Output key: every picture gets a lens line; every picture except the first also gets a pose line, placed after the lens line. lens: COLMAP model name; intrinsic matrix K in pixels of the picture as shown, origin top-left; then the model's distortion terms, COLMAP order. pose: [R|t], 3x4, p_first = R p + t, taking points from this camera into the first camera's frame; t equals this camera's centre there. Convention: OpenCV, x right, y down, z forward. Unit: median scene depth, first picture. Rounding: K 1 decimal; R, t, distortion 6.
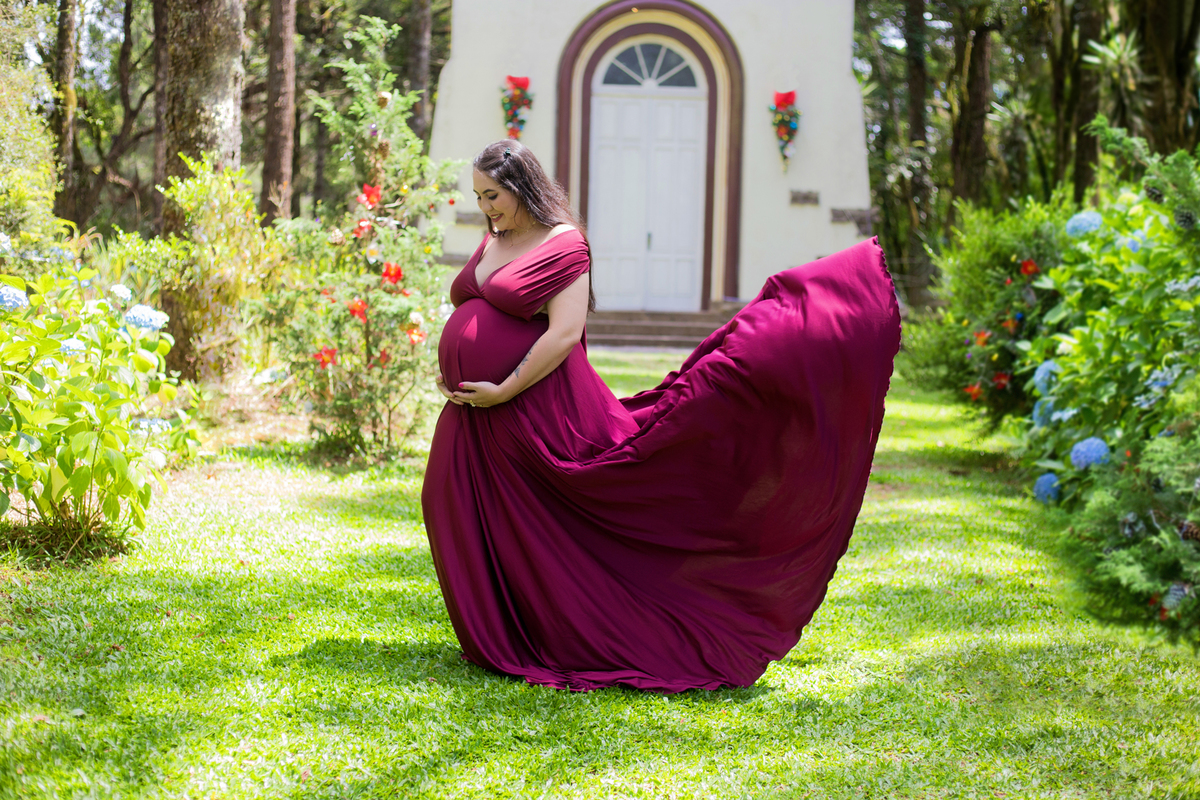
lens RADIAL K [[1751.5, 0, 600.0], [0, 1751.5, 400.0], [0, 0, 1]] dist [-0.116482, 0.125764]
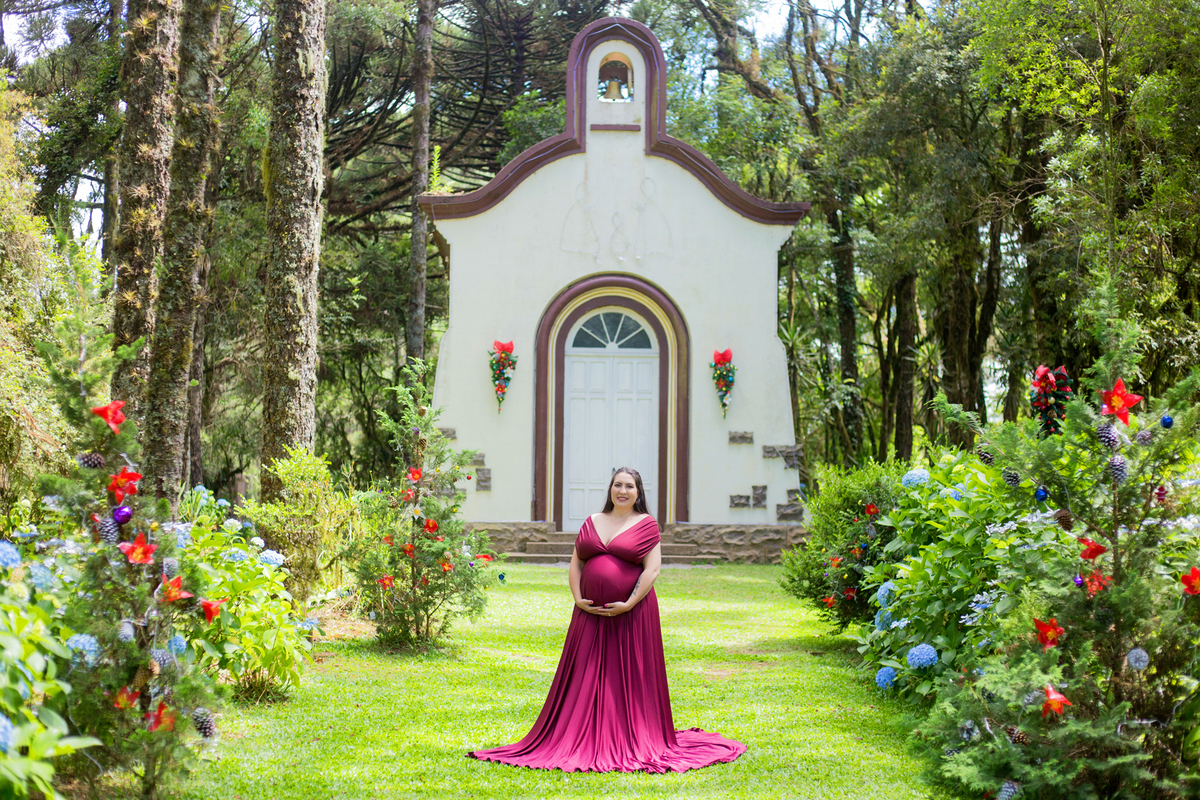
lens RADIAL K [[1751.5, 0, 600.0], [0, 1751.5, 400.0], [0, 0, 1]] dist [-0.116482, 0.125764]
pose [[0.999798, -0.015835, 0.012387, 0.009891], [0.017194, 0.992779, -0.118720, 0.001499], [-0.010418, 0.118909, 0.992851, -0.456014]]
